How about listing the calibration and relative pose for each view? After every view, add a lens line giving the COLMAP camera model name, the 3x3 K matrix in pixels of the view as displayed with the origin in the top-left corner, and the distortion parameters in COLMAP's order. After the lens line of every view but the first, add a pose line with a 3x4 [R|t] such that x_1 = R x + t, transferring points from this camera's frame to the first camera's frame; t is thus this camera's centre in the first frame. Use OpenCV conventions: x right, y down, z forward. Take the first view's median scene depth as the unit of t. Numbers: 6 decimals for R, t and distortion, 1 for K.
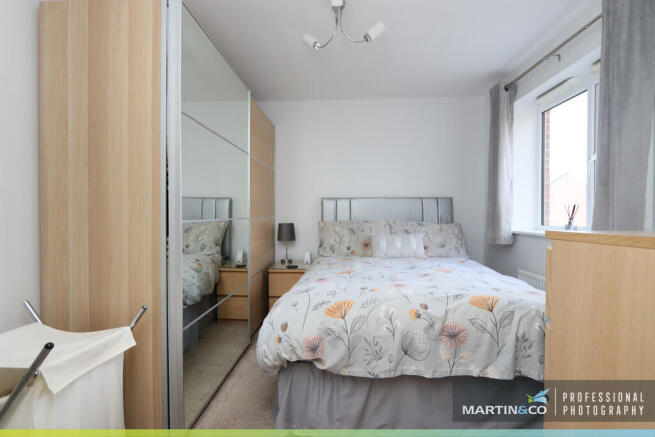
lens RADIAL K [[301.7, 0, 324.3], [0, 301.7, 221.5], [0, 0, 1]] dist [-0.015684, 0.000073]
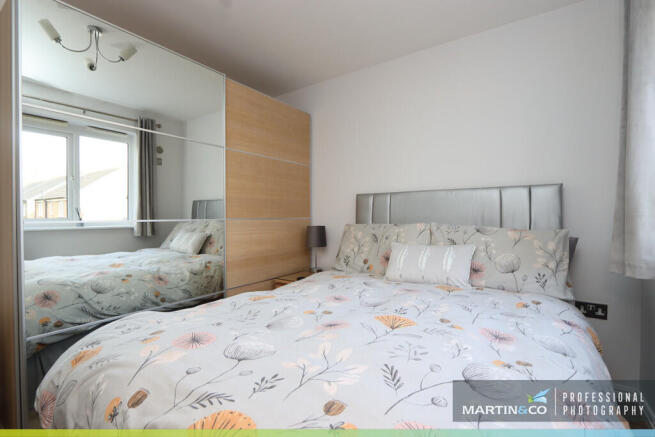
lens RADIAL K [[301.7, 0, 324.3], [0, 301.7, 221.5], [0, 0, 1]] dist [-0.015684, 0.000073]
pose [[0.851363, 0.004906, -0.524554, 0.405767], [-0.009439, 0.999938, -0.005968, -0.002502], [0.524492, 0.010032, 0.851356, 0.358675]]
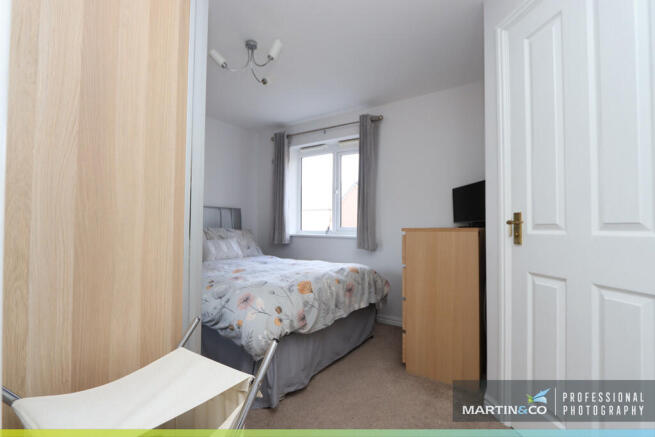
lens RADIAL K [[301.7, 0, 324.3], [0, 301.7, 221.5], [0, 0, 1]] dist [-0.015684, 0.000073]
pose [[0.508010, 0.018996, 0.861141, -0.542007], [0.011768, 0.999510, -0.028991, 0.013333], [-0.861271, 0.024862, 0.507538, 0.102228]]
